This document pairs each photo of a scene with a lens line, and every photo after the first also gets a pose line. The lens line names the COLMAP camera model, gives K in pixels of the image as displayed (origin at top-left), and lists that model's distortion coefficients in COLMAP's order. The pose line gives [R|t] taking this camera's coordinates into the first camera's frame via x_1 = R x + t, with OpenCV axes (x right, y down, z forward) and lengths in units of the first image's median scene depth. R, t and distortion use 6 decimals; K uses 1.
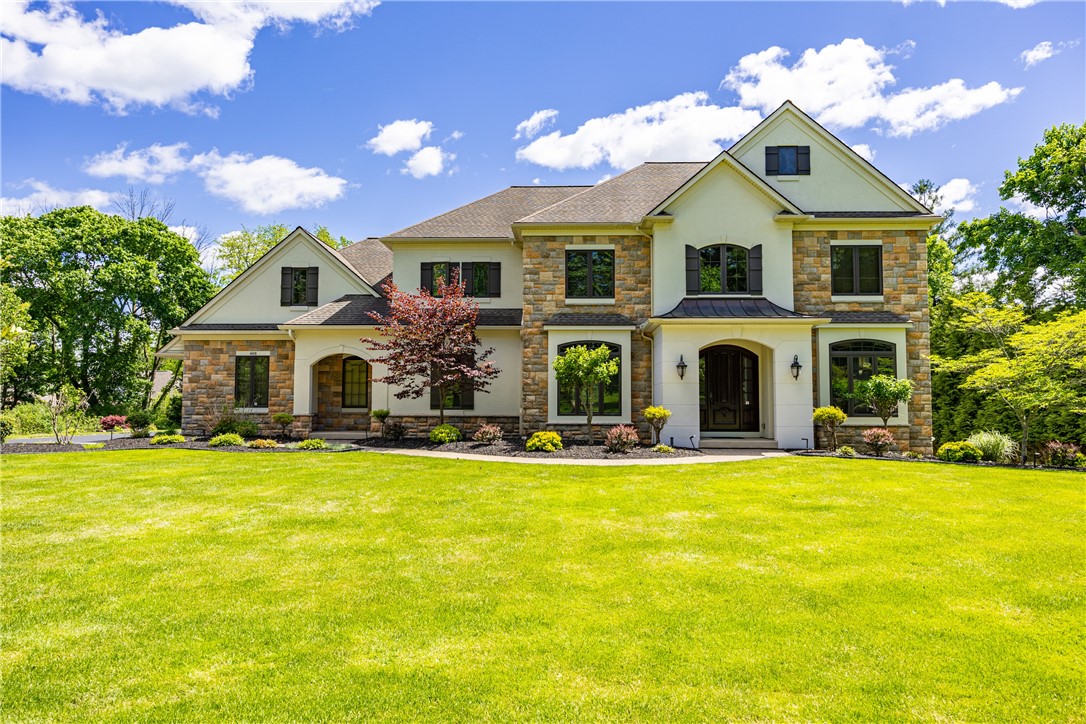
lens RADIAL K [[703.6, 0, 543.0], [0, 703.6, 362.0], [0, 0, 1]] dist [0.000403, 0.000043]
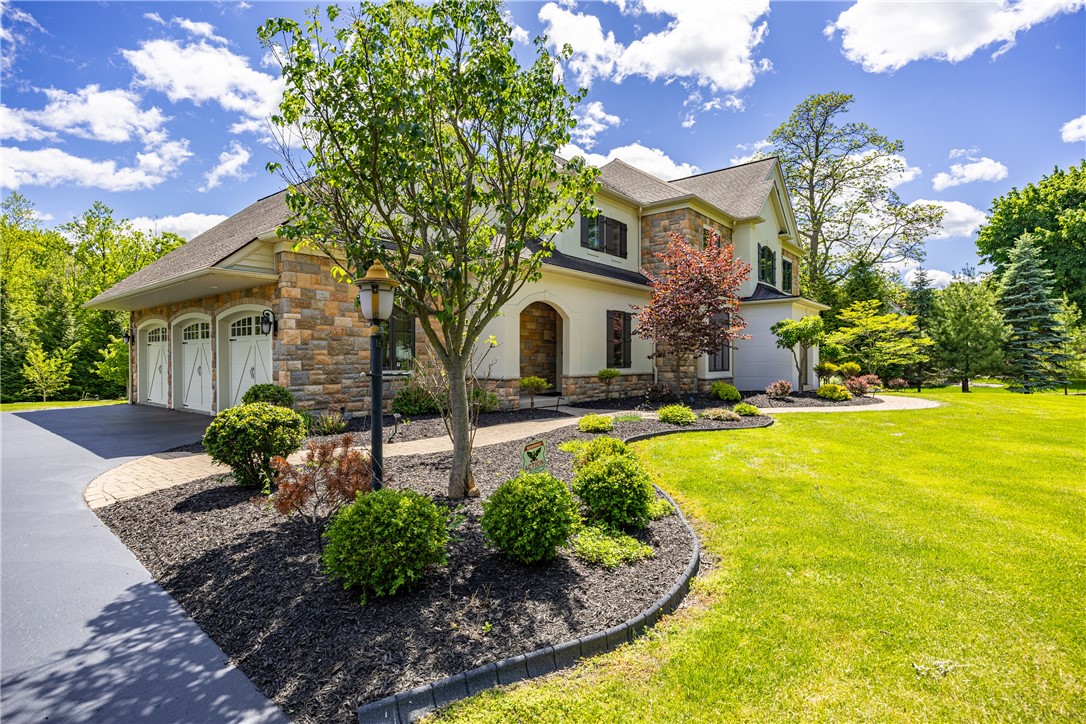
lens RADIAL K [[542.2, 0, 543.0], [0, 542.2, 362.0], [0, 0, 1]] dist [-0.000249, 0.000042]
pose [[0.602019, -0.006833, 0.798452, -0.734525], [-0.040981, 0.998381, 0.039443, 0.031140], [-0.797429, -0.056466, 0.600765, 0.582026]]
